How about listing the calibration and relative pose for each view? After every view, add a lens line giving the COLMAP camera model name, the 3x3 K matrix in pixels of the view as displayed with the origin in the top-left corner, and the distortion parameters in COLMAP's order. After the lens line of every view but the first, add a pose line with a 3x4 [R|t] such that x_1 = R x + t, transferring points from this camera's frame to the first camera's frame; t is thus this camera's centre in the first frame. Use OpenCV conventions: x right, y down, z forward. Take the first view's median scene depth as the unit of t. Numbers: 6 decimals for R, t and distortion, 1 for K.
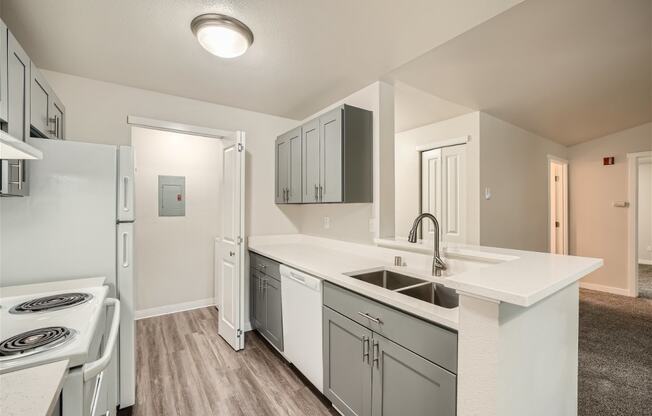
lens RADIAL K [[282.0, 0, 324.3], [0, 282.0, 207.3], [0, 0, 1]] dist [-0.004507, -0.000194]
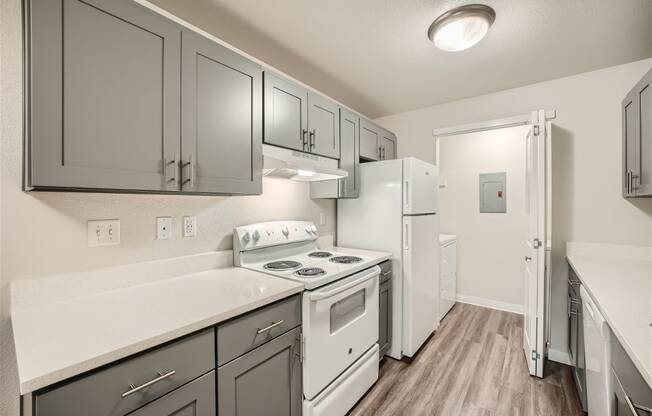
lens RADIAL K [[266.8, 0, 324.7], [0, 266.8, 207.0], [0, 0, 1]] dist [0.002408, 0.000303]
pose [[0.313276, 0.002387, -0.949659, 0.251048], [0.004857, 0.999980, 0.004116, 0.005036], [0.949650, -0.005902, 0.313258, 0.172113]]
